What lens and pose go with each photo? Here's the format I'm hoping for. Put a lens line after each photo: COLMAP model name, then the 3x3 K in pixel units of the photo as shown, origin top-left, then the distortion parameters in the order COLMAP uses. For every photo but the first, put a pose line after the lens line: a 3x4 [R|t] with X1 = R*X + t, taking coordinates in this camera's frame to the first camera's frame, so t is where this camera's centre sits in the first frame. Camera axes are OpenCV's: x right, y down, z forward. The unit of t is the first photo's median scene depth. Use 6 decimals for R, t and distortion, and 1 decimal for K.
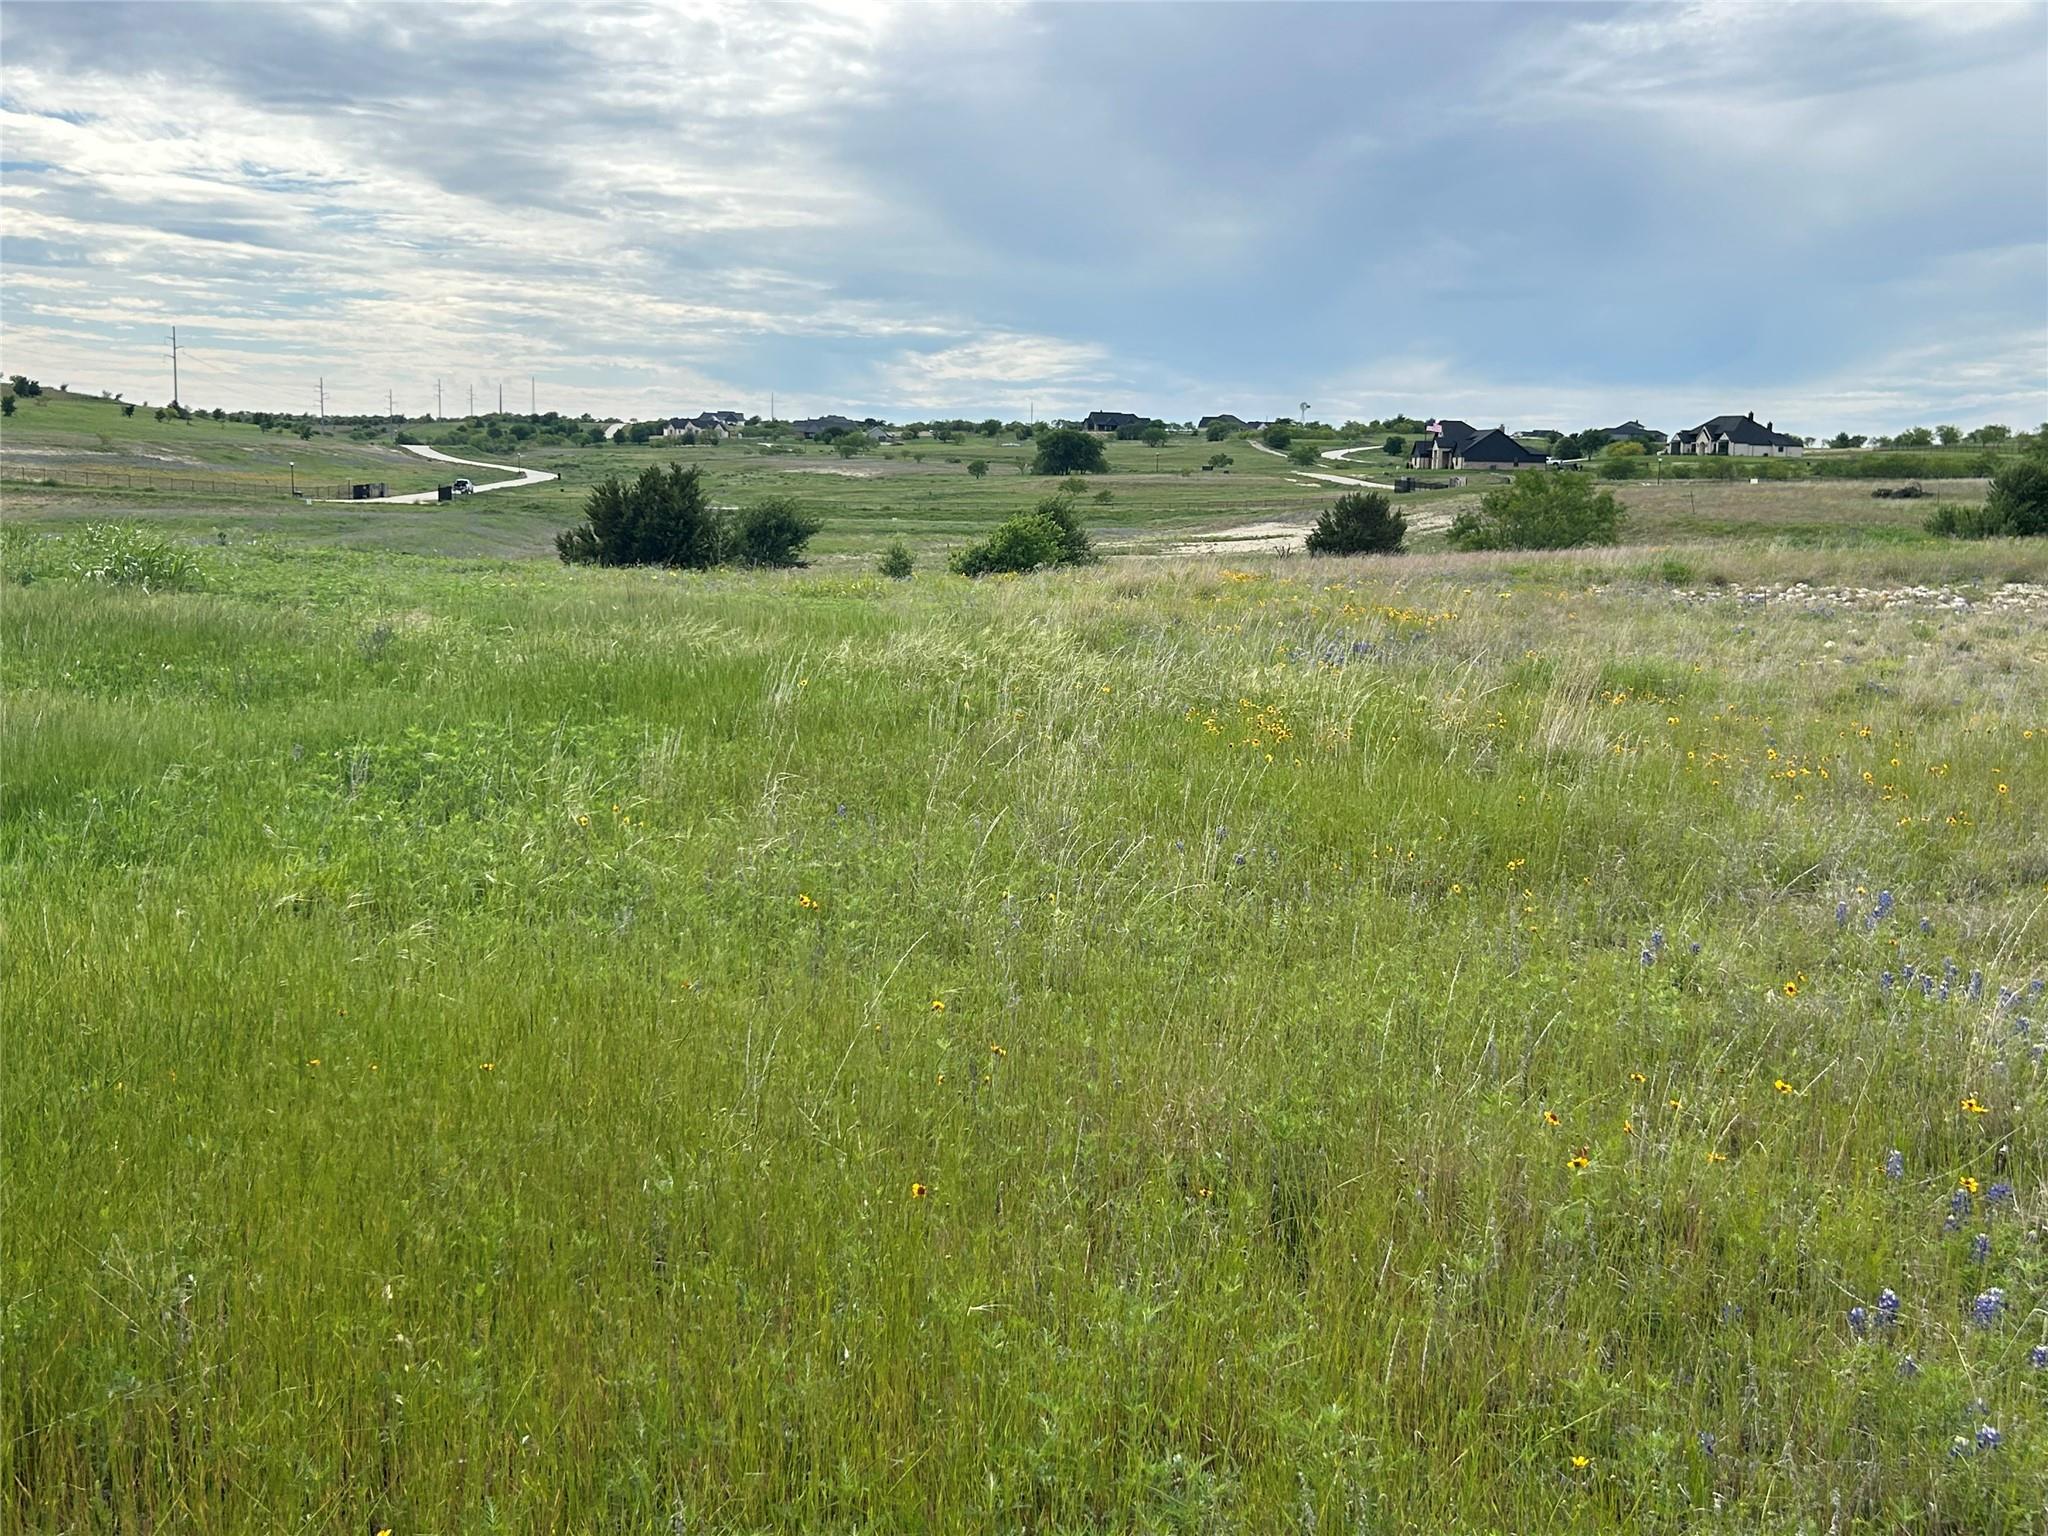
lens RADIAL K [[2148.2, 0, 1007.1], [0, 2148.2, 759.7], [0, 0, 1]] dist [0.046433, 0.000000]
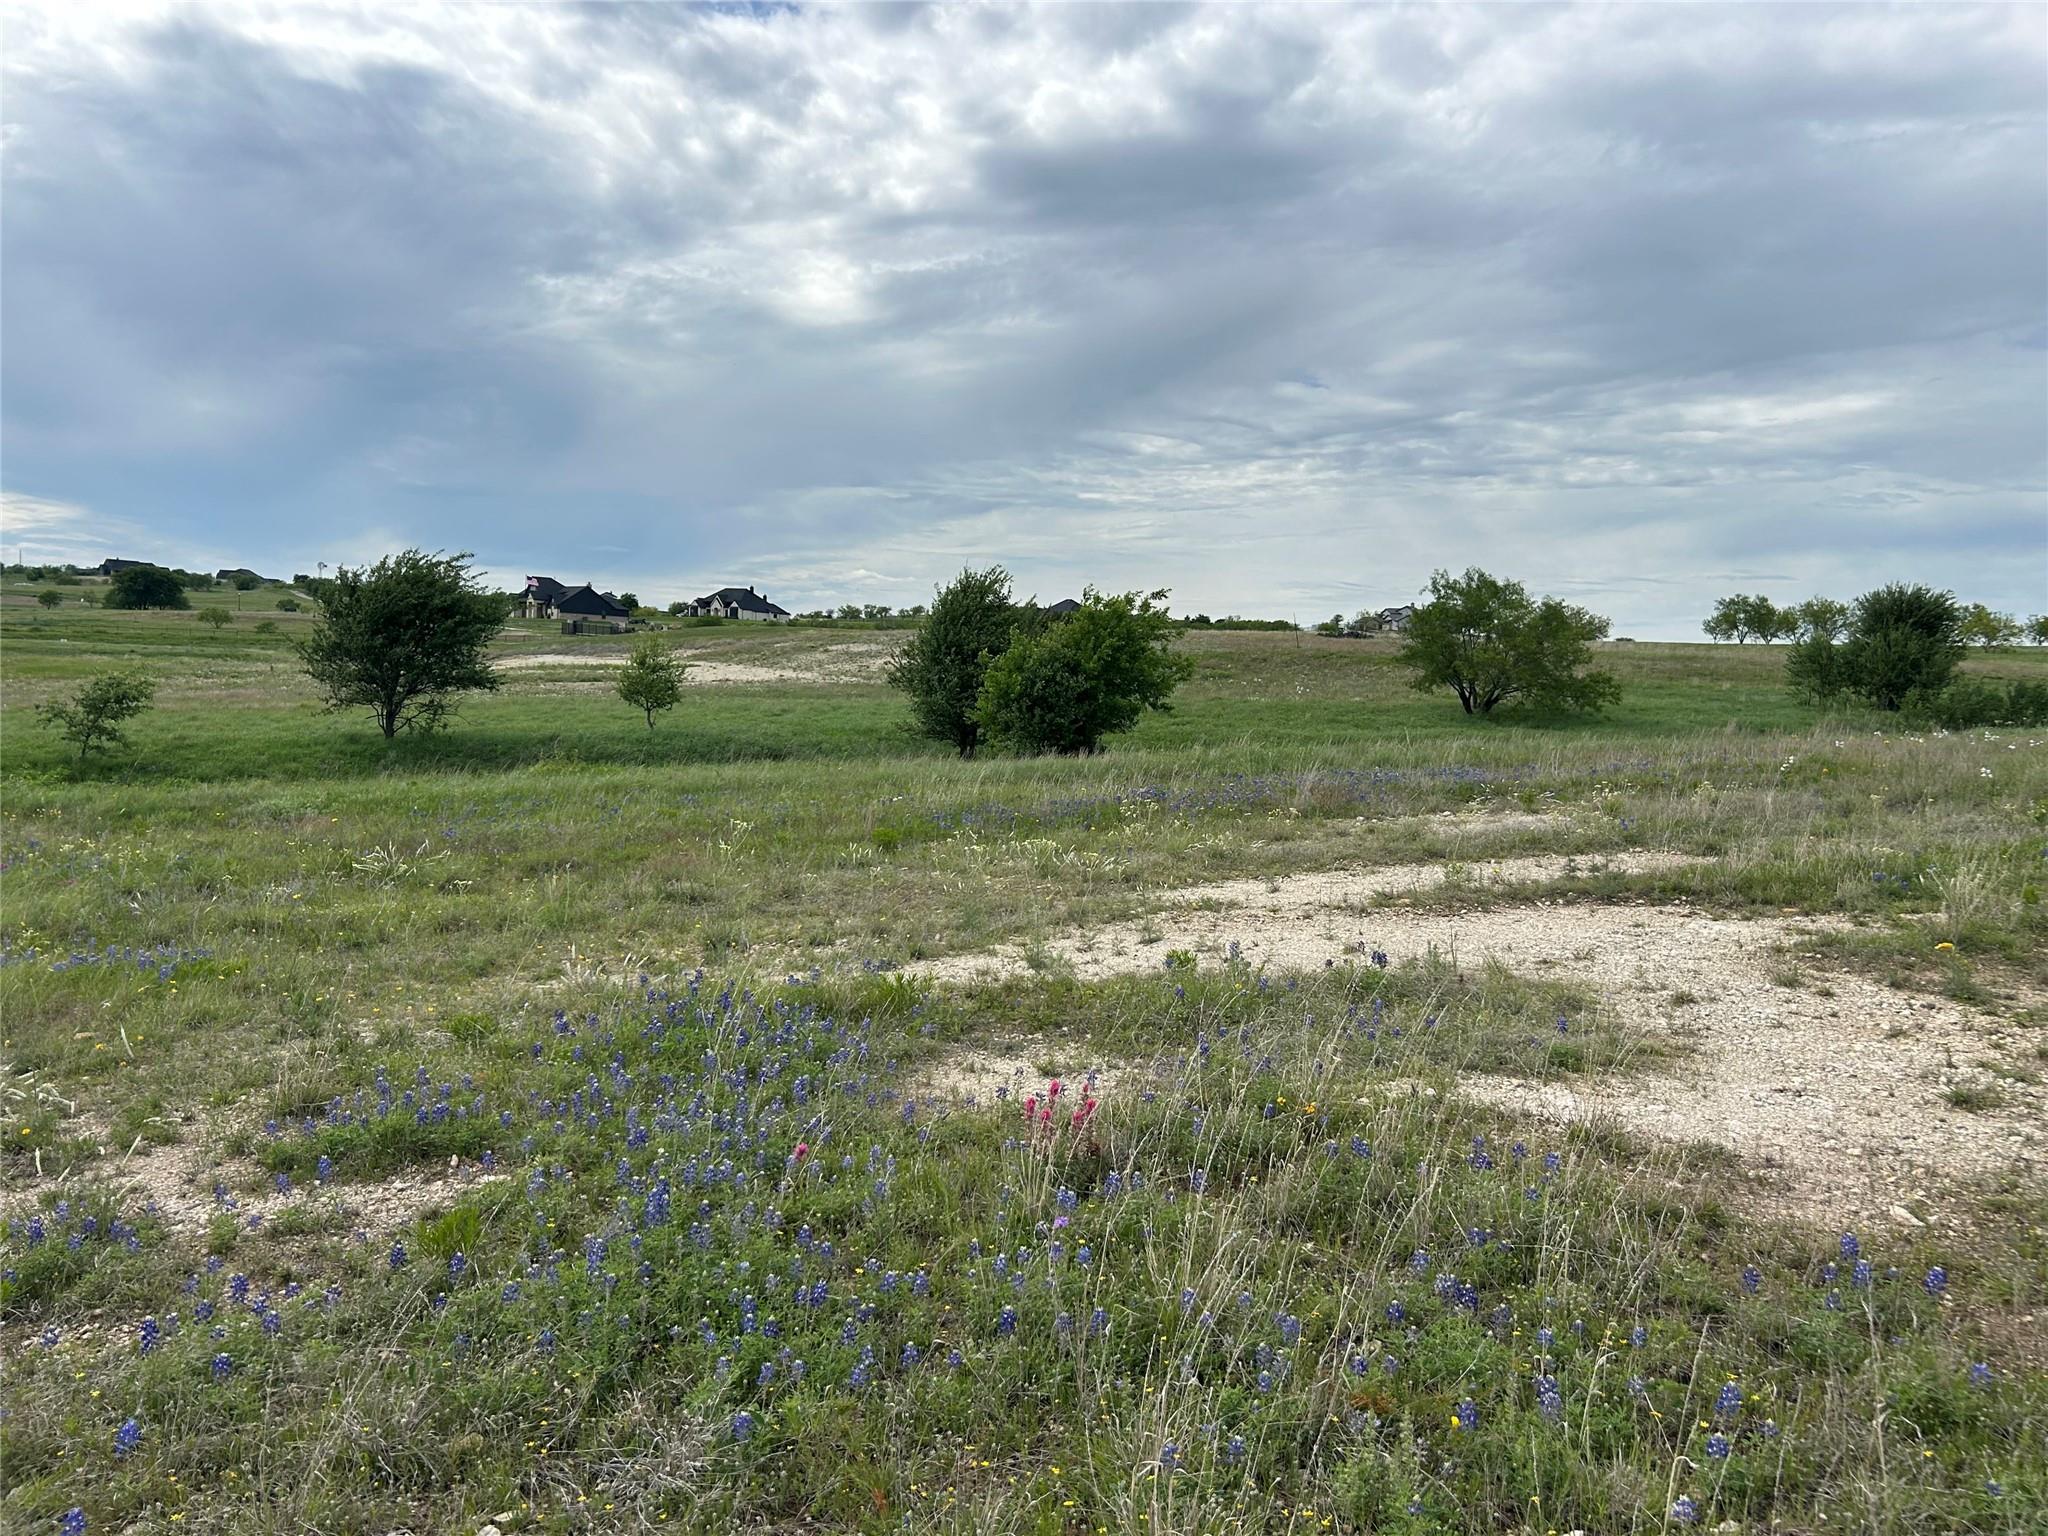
lens RADIAL K [[1590.0, 0, 1025.4], [0, 1590.0, 747.4], [0, 0, 1]] dist [0.056784, -0.070447]
pose [[0.831151, -0.007780, 0.555992, -0.041541], [0.043374, 0.997763, -0.050877, -0.011389], [-0.554352, 0.066402, 0.829629, 0.136382]]
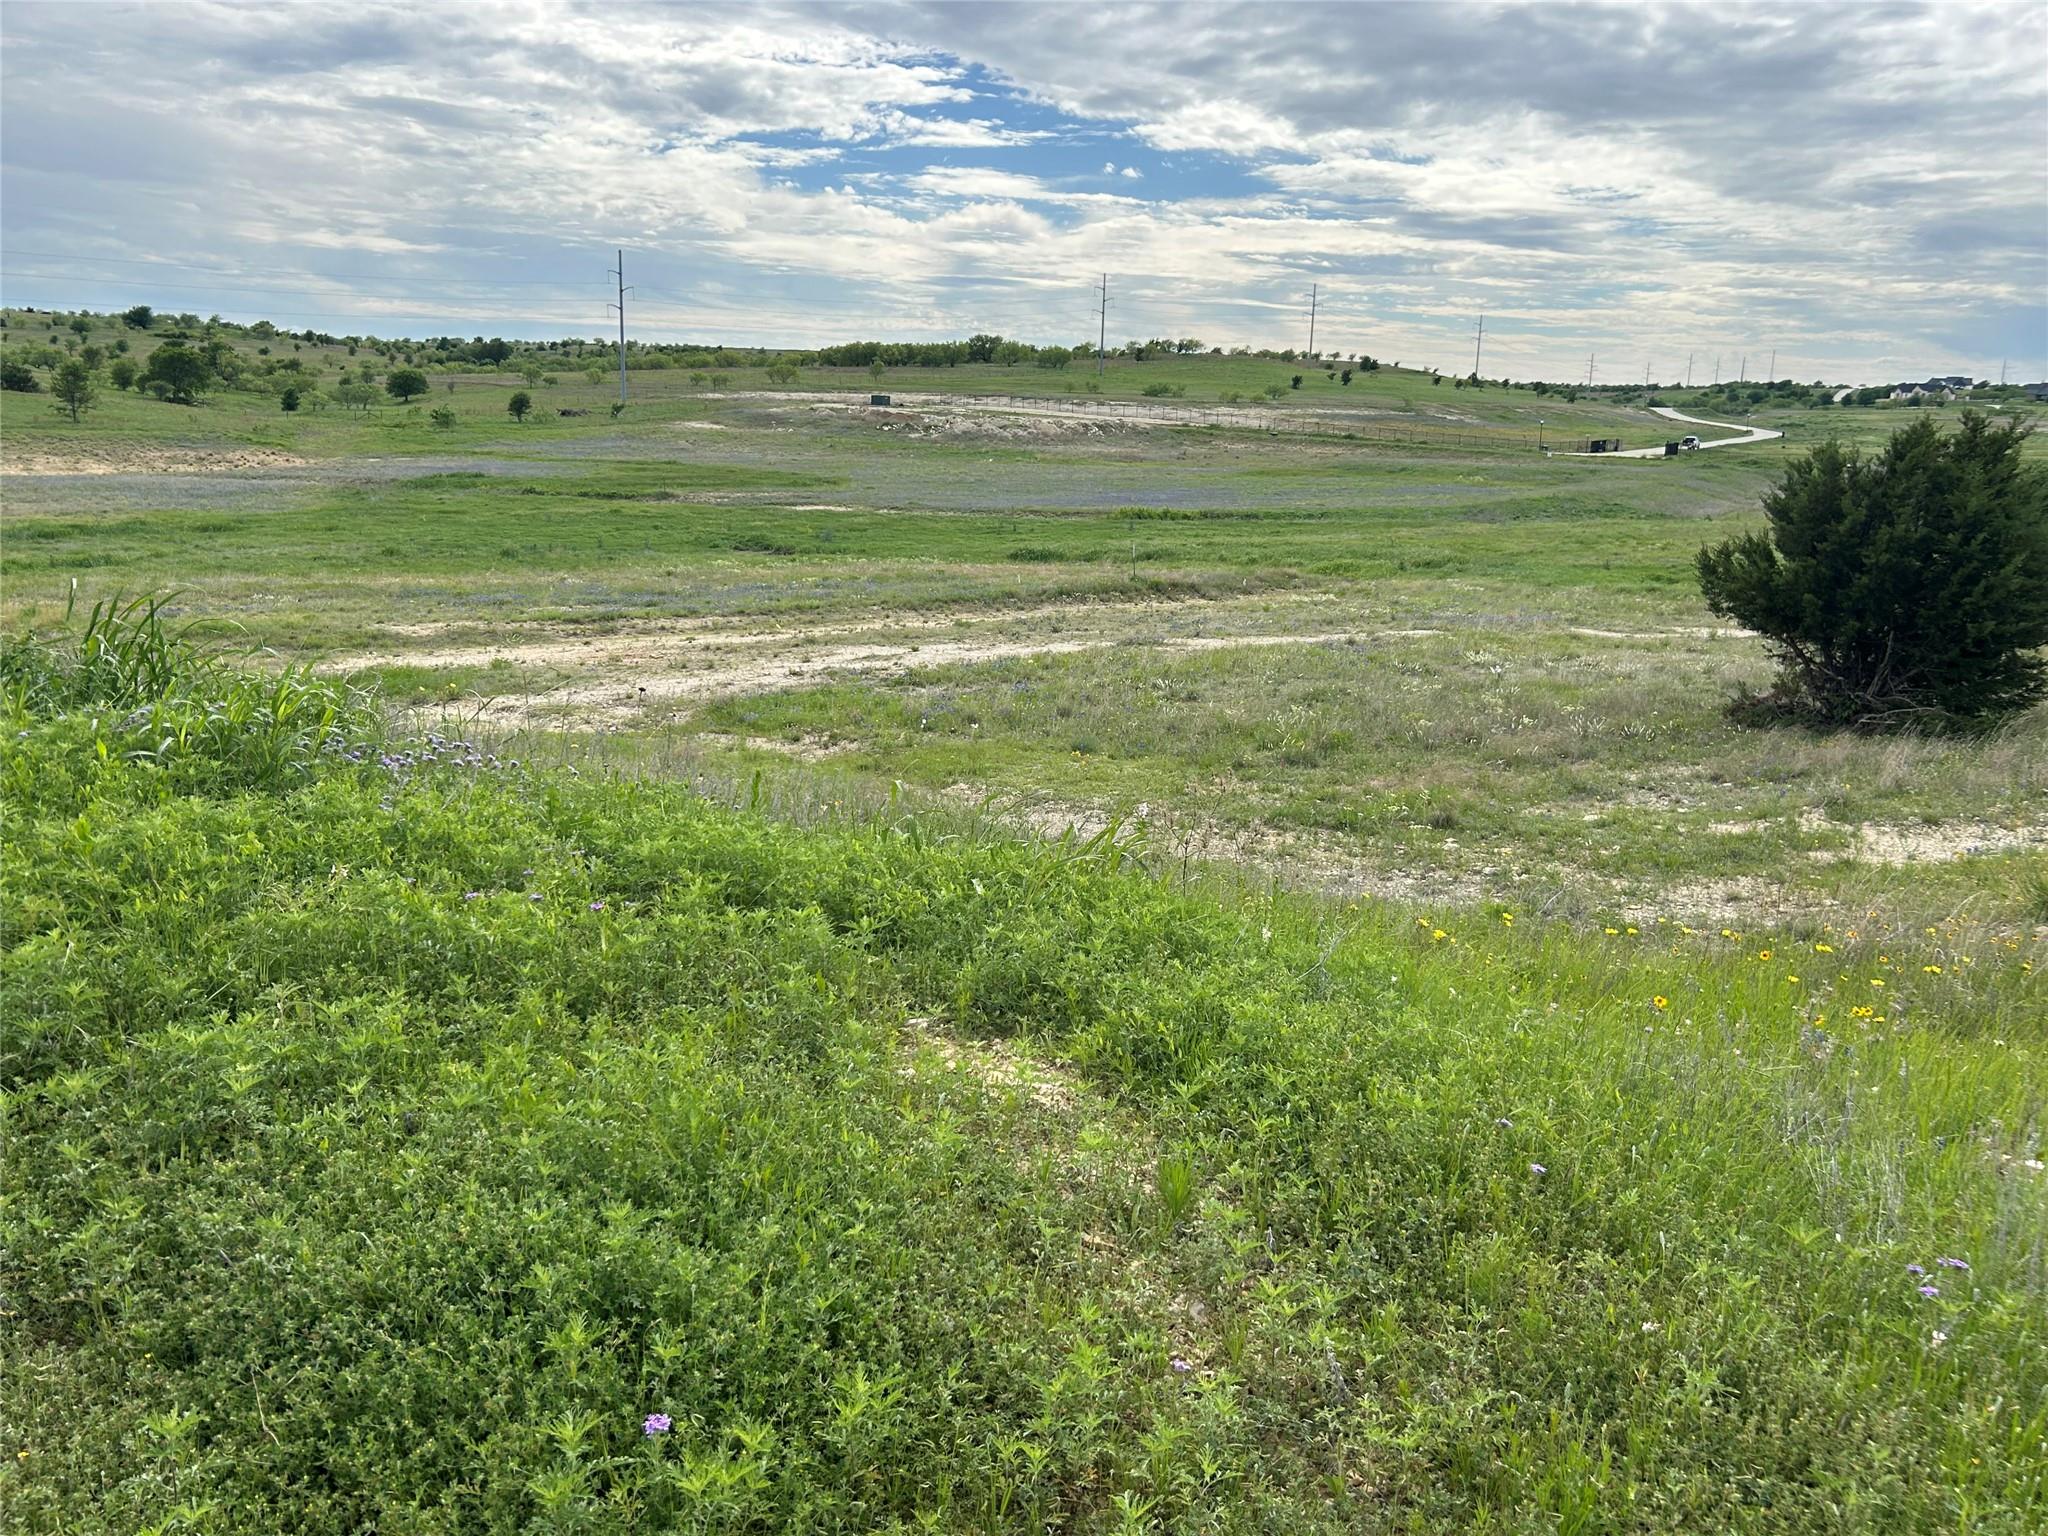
lens RADIAL K [[1590.0, 0, 1028.8], [0, 1590.0, 759.4], [0, 0, 1]] dist [0.056784, -0.070447]
pose [[0.803472, 0.130647, -0.580830, -0.010493], [-0.089245, 0.991031, 0.099460, -0.008044], [0.588615, -0.028077, 0.807926, 0.061531]]
